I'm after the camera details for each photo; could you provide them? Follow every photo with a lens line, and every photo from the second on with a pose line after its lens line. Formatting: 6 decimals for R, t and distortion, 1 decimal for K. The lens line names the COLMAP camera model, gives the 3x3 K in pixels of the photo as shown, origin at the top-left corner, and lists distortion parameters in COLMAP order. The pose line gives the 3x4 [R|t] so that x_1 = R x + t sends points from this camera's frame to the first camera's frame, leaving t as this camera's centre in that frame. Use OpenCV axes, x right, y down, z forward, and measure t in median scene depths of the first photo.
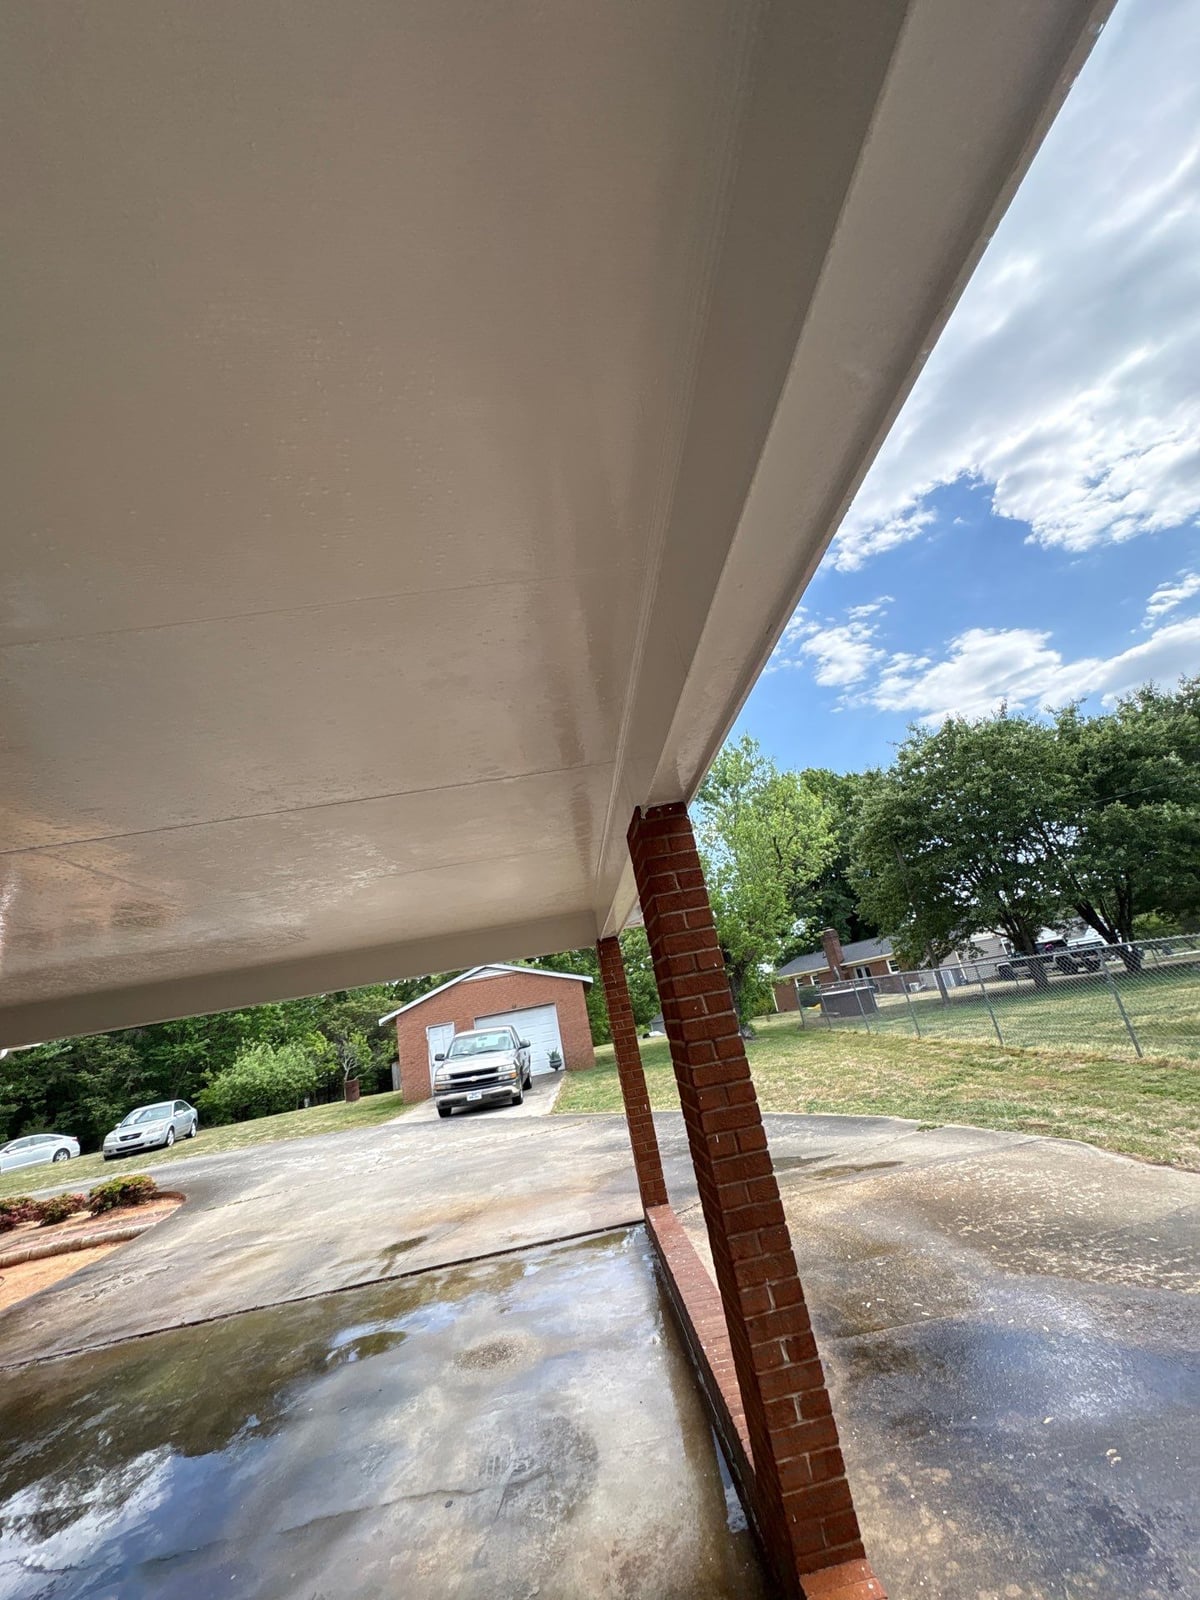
lens RADIAL K [[639.0, 0, 600.5], [0, 639.0, 798.7], [0, 0, 1]] dist [-0.000324, 0.000095]
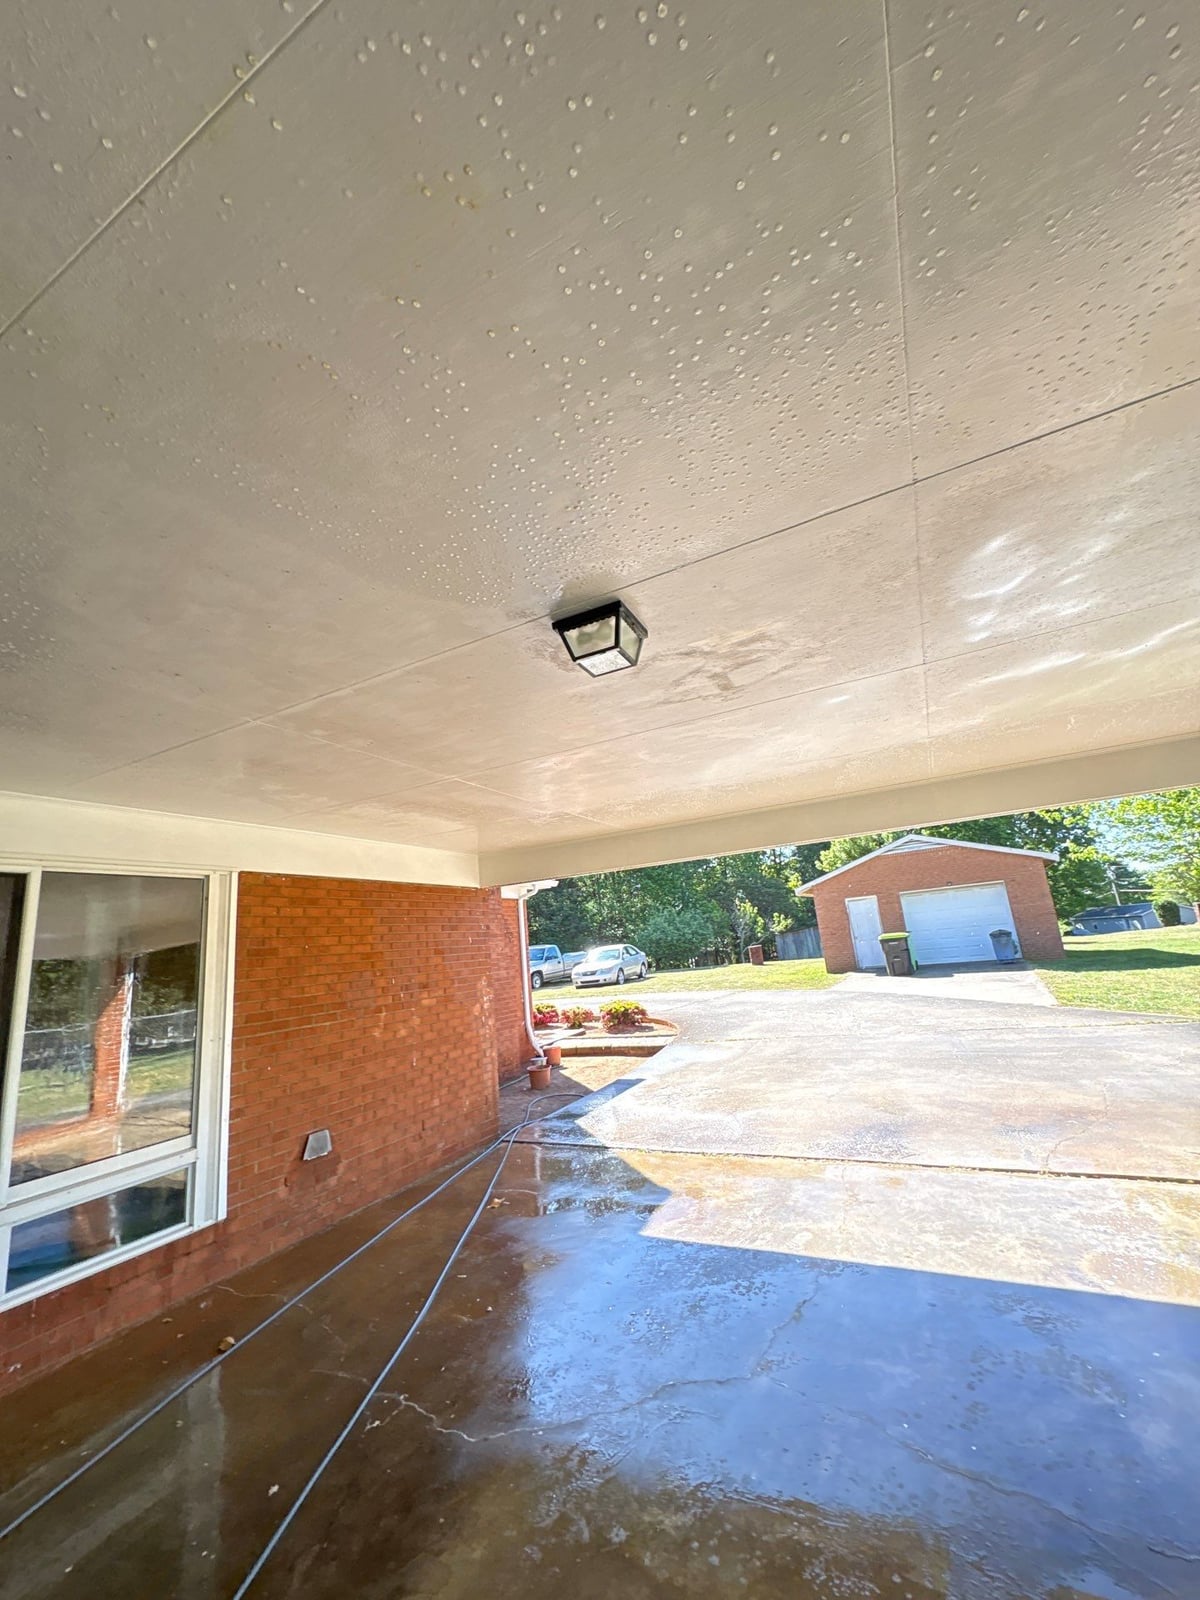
lens RADIAL K [[639.0, 0, 594.1], [0, 639.0, 802.9], [0, 0, 1]] dist [-0.000324, 0.000095]
pose [[0.858084, -0.011030, -0.513392, -0.105196], [0.104017, 0.982777, 0.152739, 0.031833], [0.502865, -0.184464, 0.844452, 0.035030]]
